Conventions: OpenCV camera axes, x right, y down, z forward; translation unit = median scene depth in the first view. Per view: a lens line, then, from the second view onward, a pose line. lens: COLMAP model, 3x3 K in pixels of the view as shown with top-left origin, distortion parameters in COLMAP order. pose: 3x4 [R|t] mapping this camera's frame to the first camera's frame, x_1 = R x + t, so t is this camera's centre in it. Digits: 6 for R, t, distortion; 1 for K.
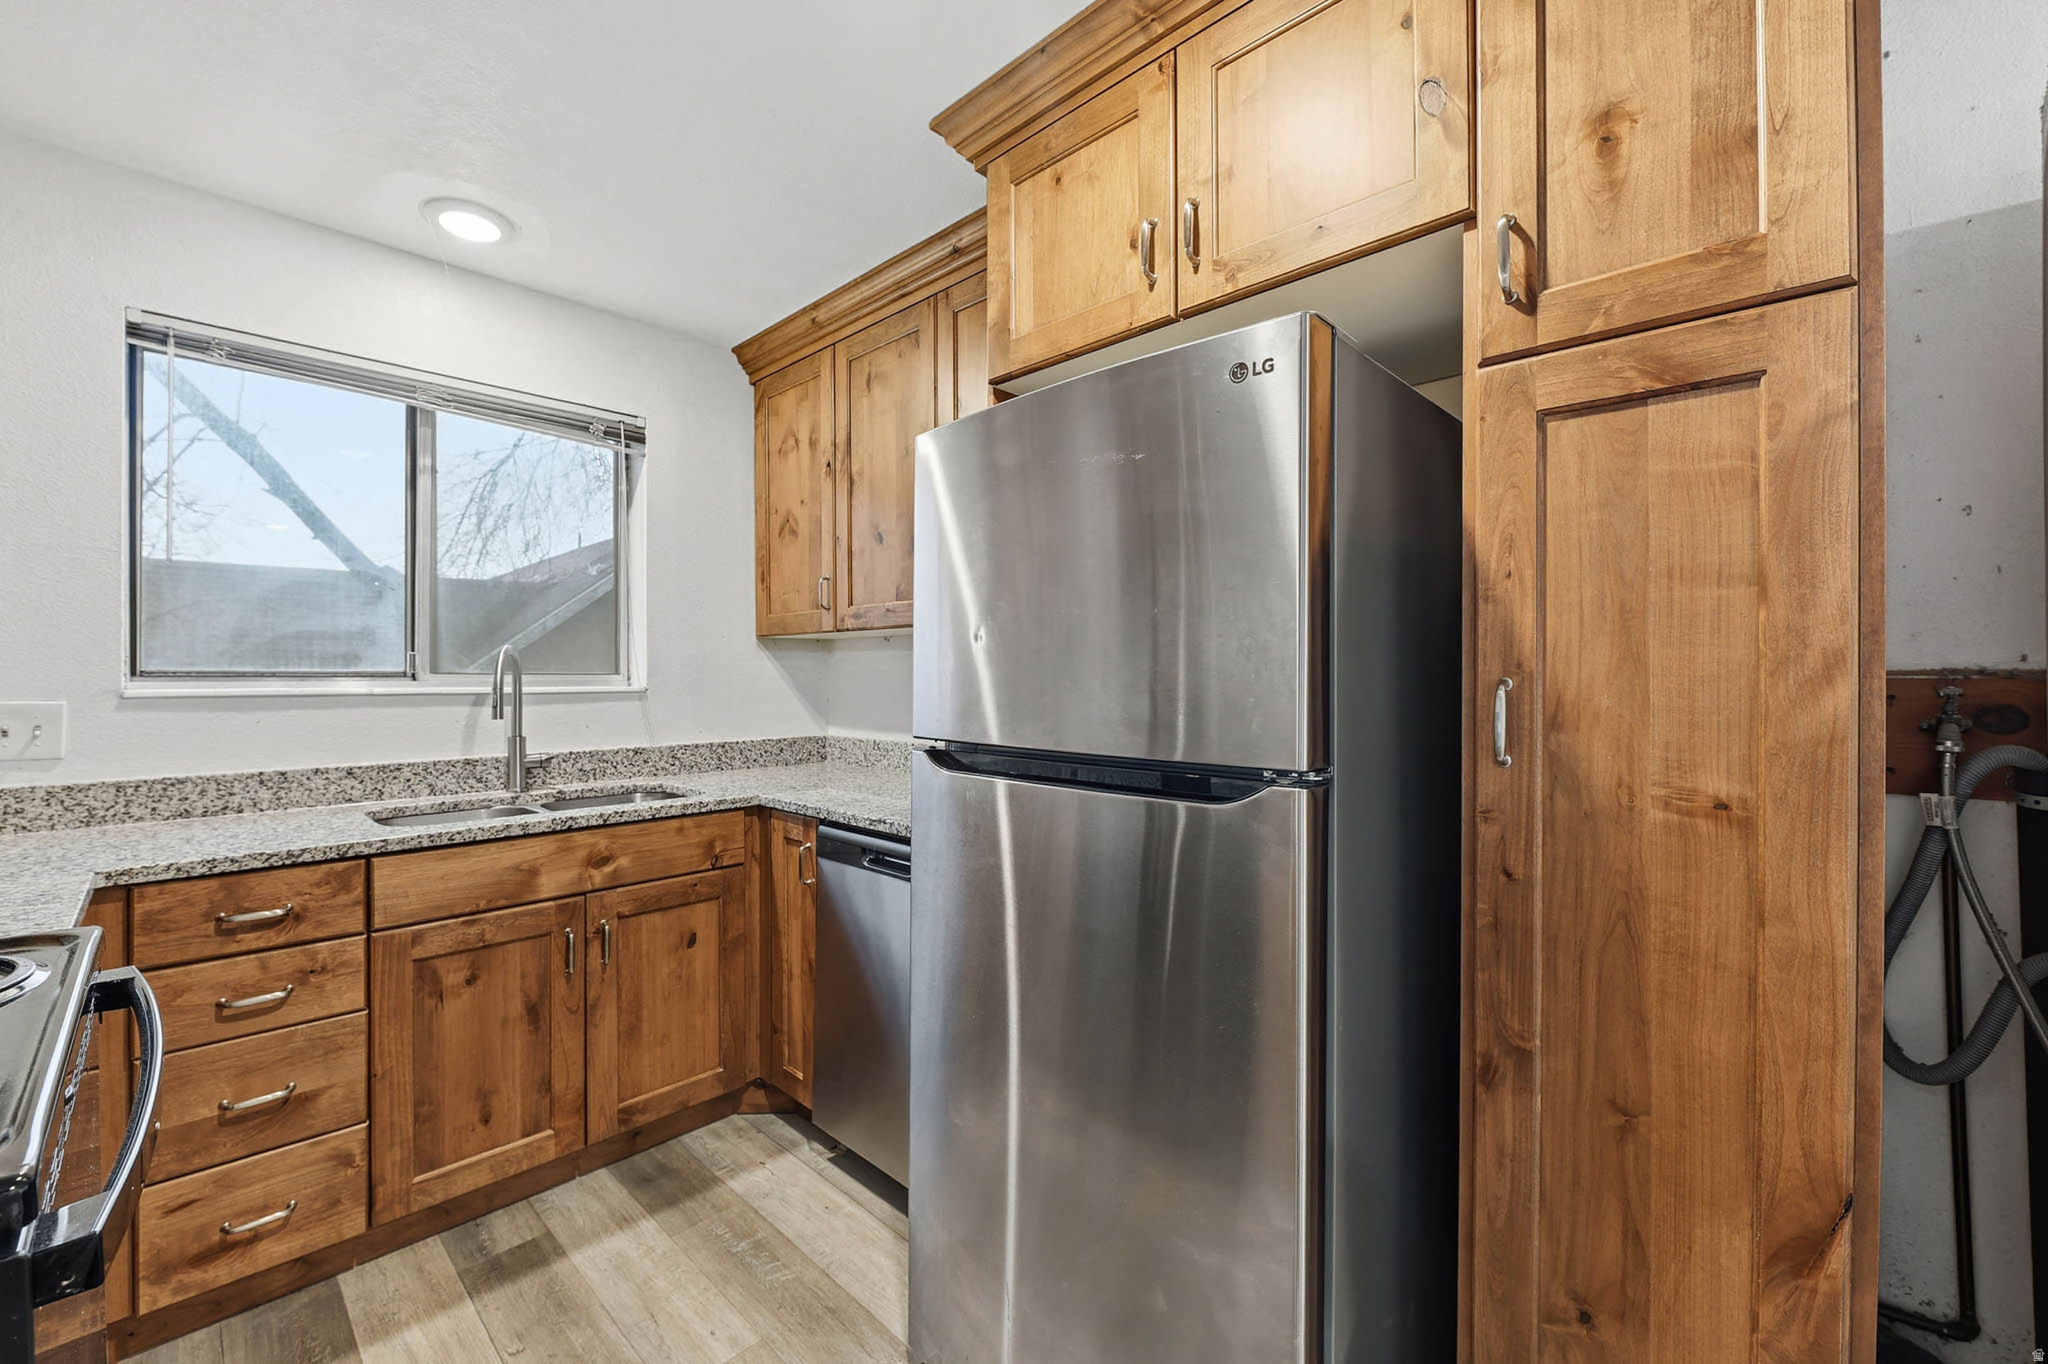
lens RADIAL K [[833.9, 0, 1024.0], [0, 833.9, 682.0], [0, 0, 1]] dist [0.000621, -0.003535]
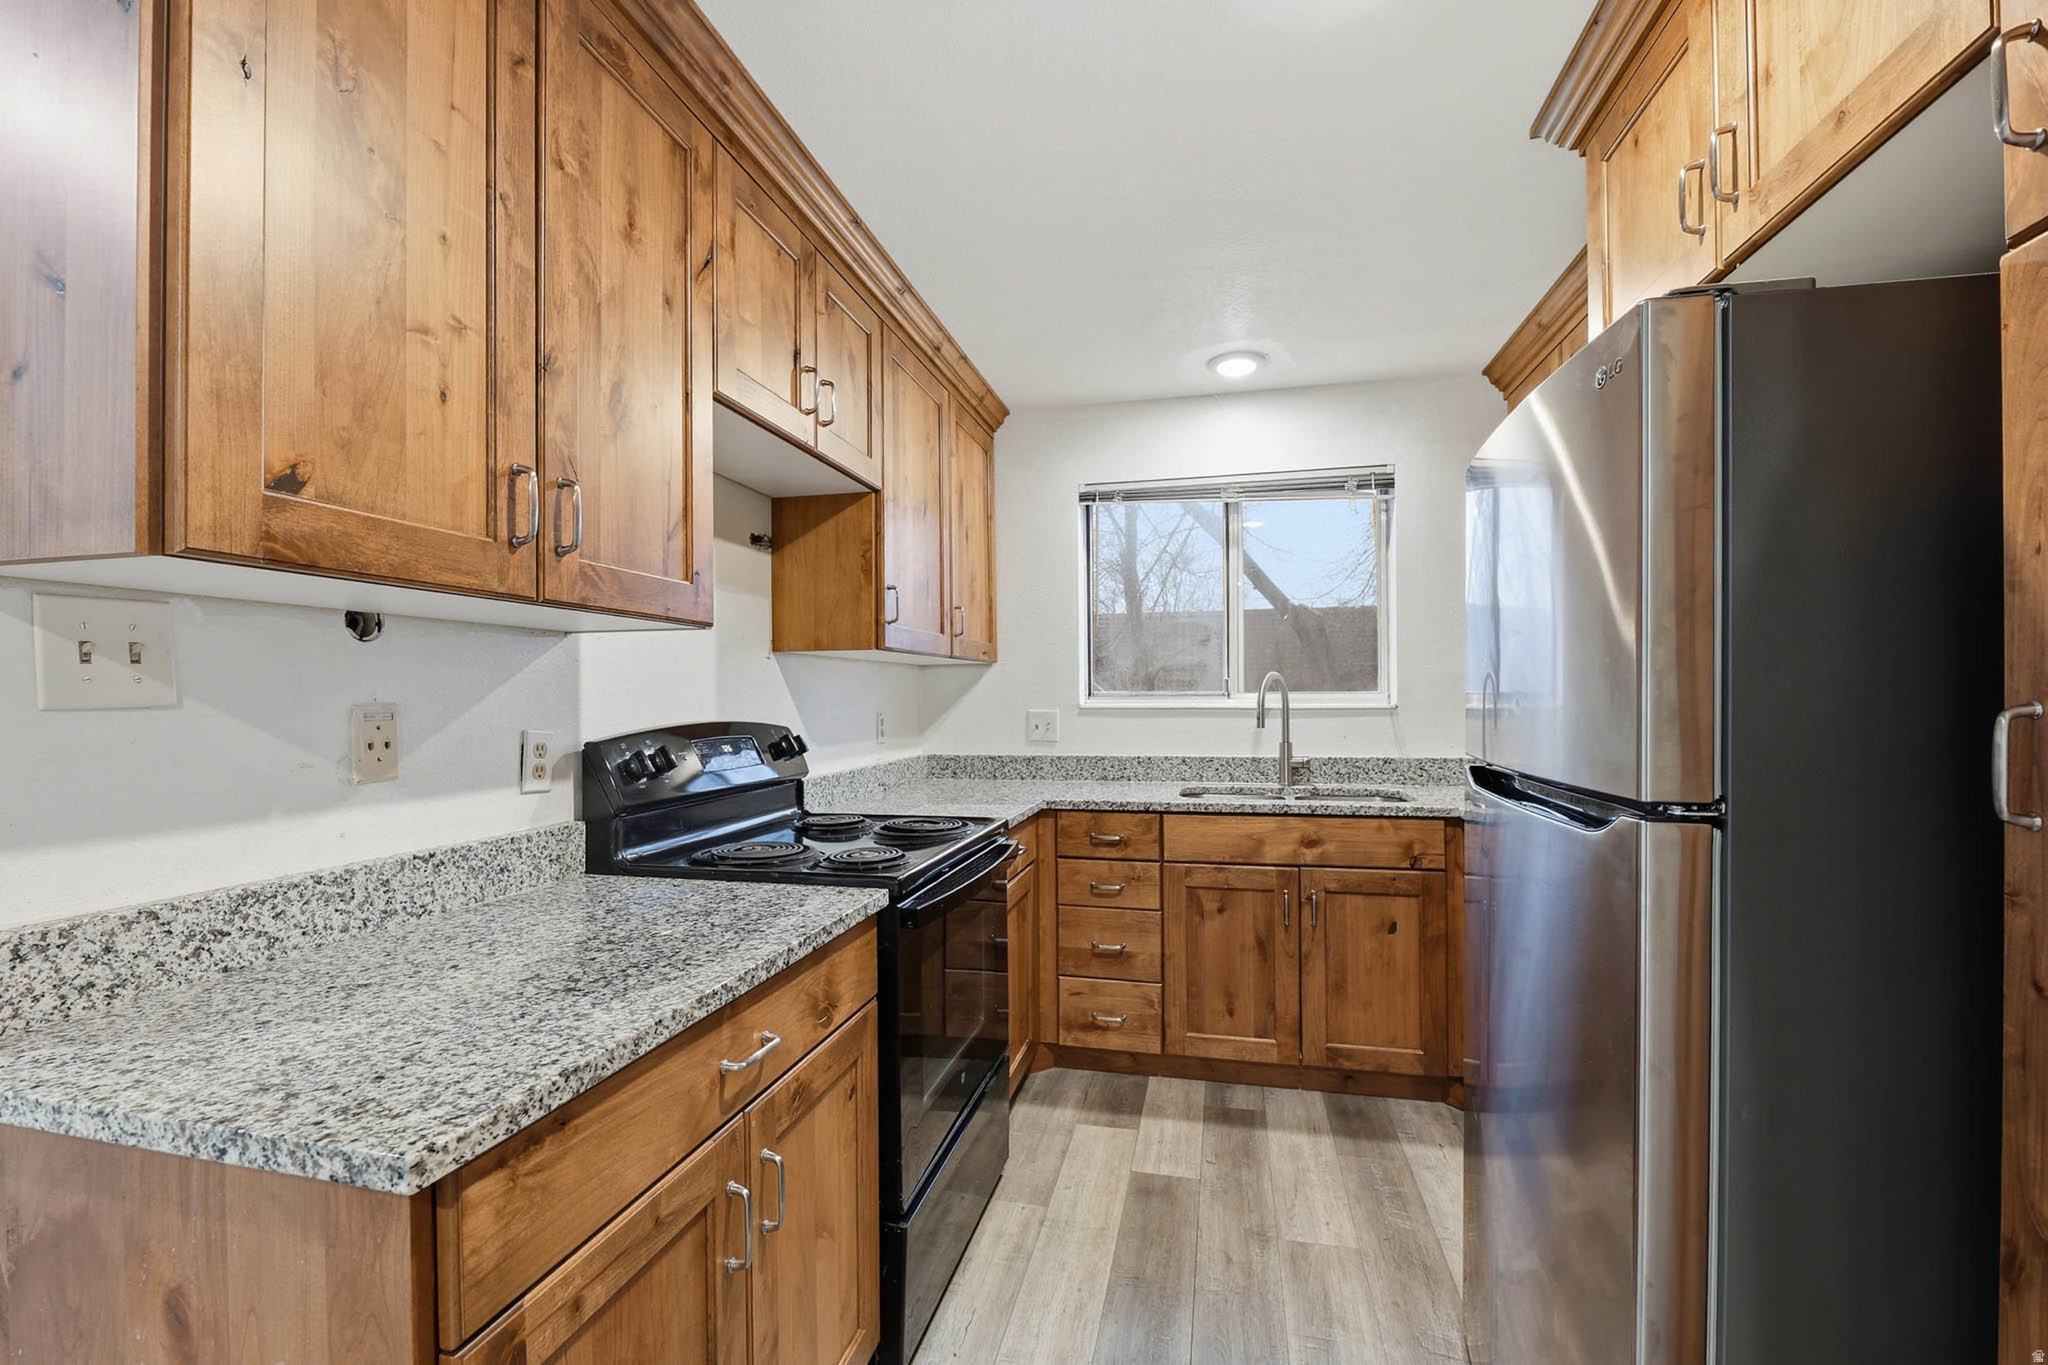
lens RADIAL K [[862.4, 0, 1027.0], [0, 862.4, 718.3], [0, 0, 1]] dist [0.013905, -0.006968]
pose [[0.518458, 0.020174, -0.854865, 0.395439], [-0.000231, 0.999725, 0.023452, -0.003553], [0.855103, -0.011962, 0.518320, -0.038920]]
